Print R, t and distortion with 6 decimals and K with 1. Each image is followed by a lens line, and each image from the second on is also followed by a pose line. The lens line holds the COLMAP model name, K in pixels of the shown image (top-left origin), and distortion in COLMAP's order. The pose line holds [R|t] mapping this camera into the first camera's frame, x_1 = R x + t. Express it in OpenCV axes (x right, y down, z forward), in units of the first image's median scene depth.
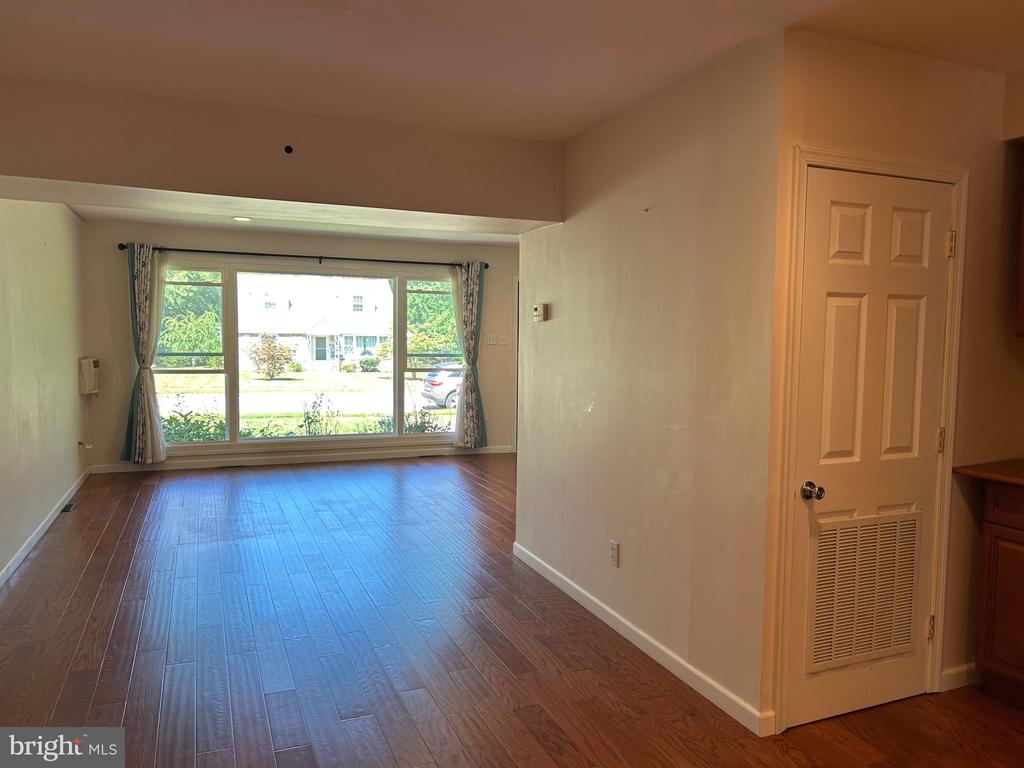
lens RADIAL K [[771.5, 0, 516.6], [0, 771.5, 391.4], [0, 0, 1]] dist [0.069832, -0.080479]
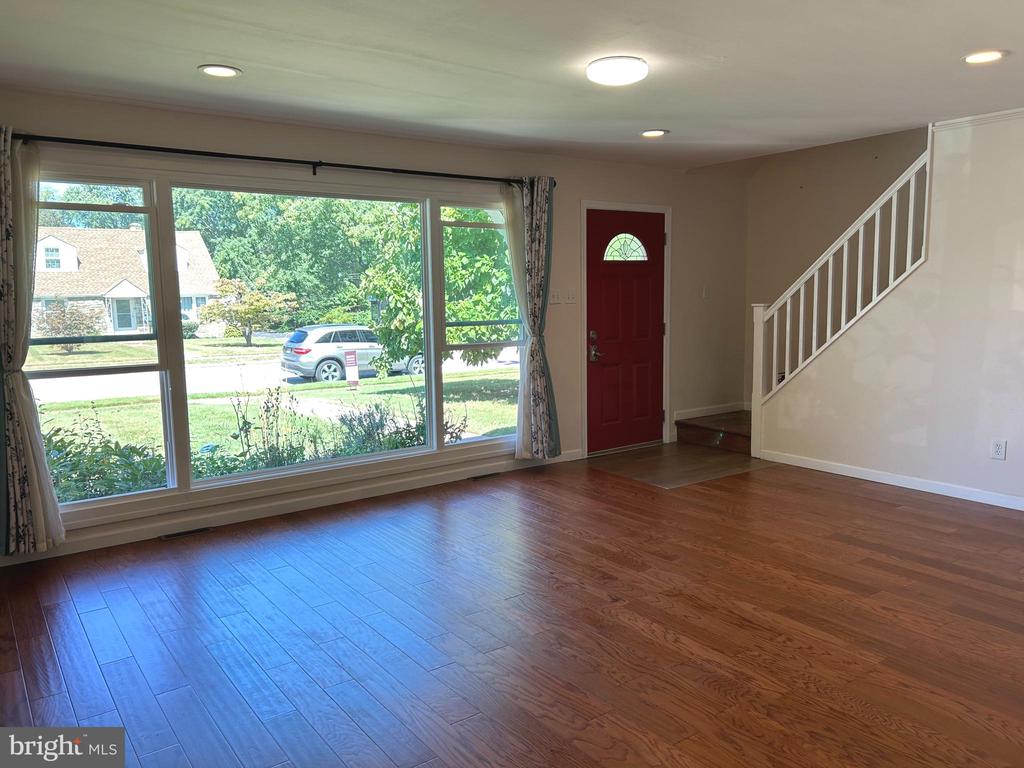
lens RADIAL K [[771.5, 0, 516.6], [0, 771.5, 391.4], [0, 0, 1]] dist [0.069832, -0.080479]
pose [[0.968801, -0.059397, 0.240616, -0.241802], [0.045245, 0.996929, 0.063924, -0.029632], [-0.243674, -0.051043, 0.968513, 0.360613]]
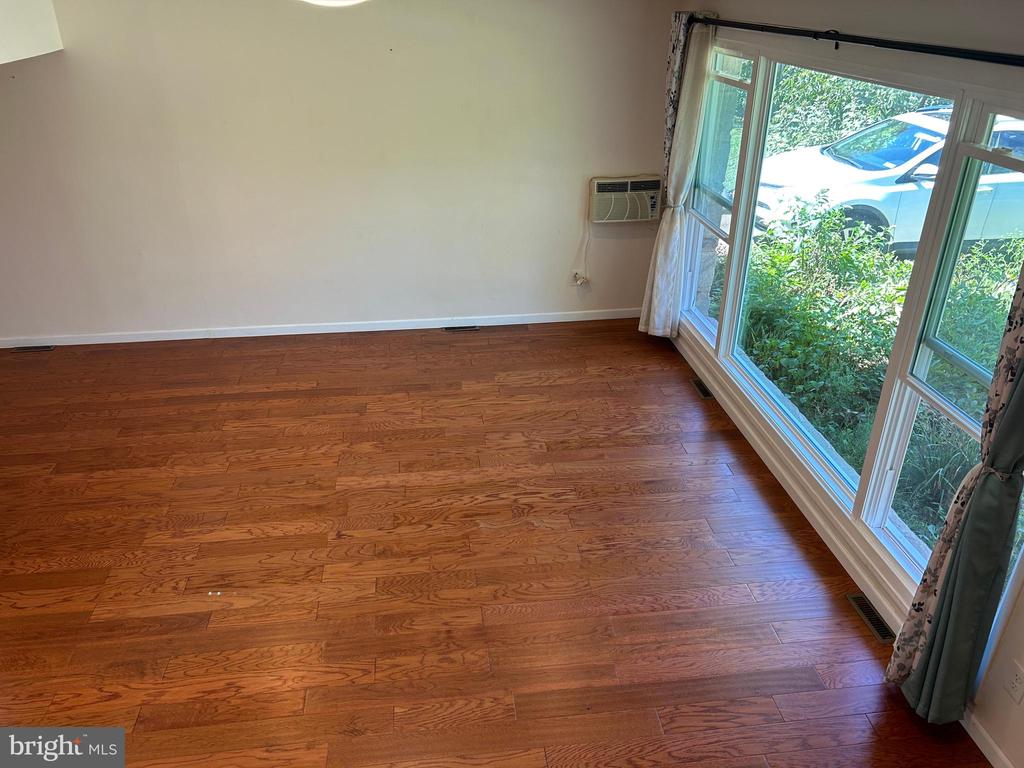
lens RADIAL K [[771.5, 0, 516.6], [0, 771.5, 391.4], [0, 0, 1]] dist [0.069832, -0.080479]
pose [[-0.254417, 0.440526, -0.860935, 0.215384], [-0.067057, 0.880050, 0.470123, -0.178945], [0.964767, 0.177339, -0.194359, 0.900041]]
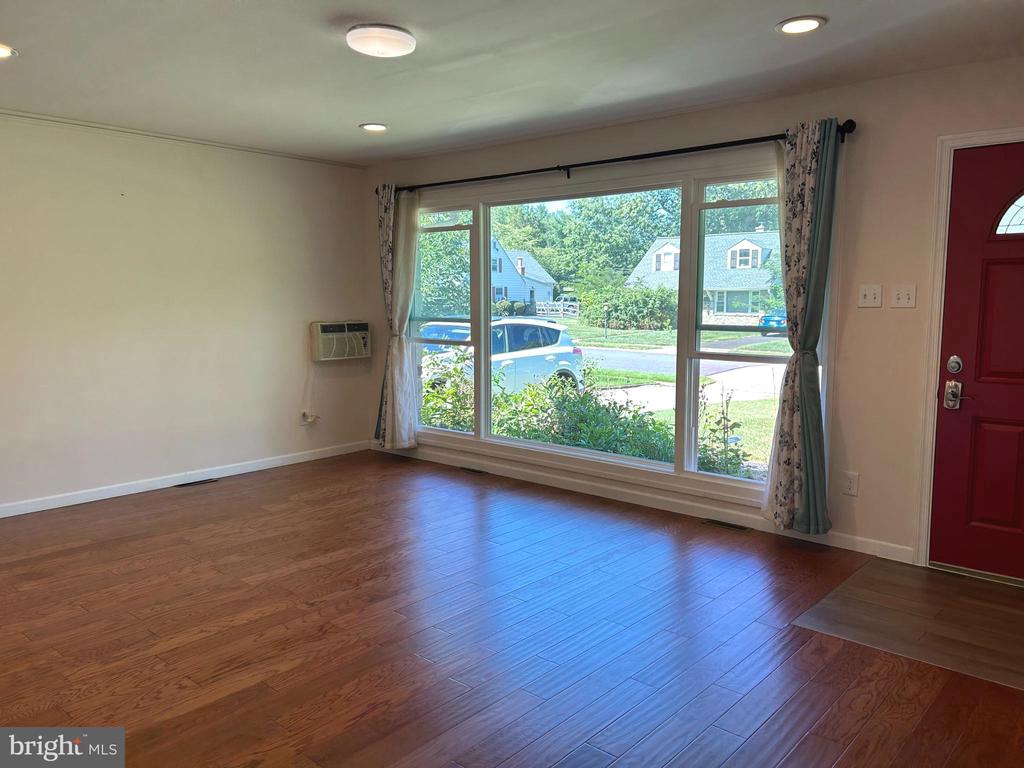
lens RADIAL K [[771.5, 0, 516.6], [0, 771.5, 391.4], [0, 0, 1]] dist [0.069832, -0.080479]
pose [[0.452776, 0.098244, -0.886195, 0.283667], [-0.058553, 0.995042, 0.080395, -0.038571], [0.889700, 0.015488, 0.456284, 0.643596]]
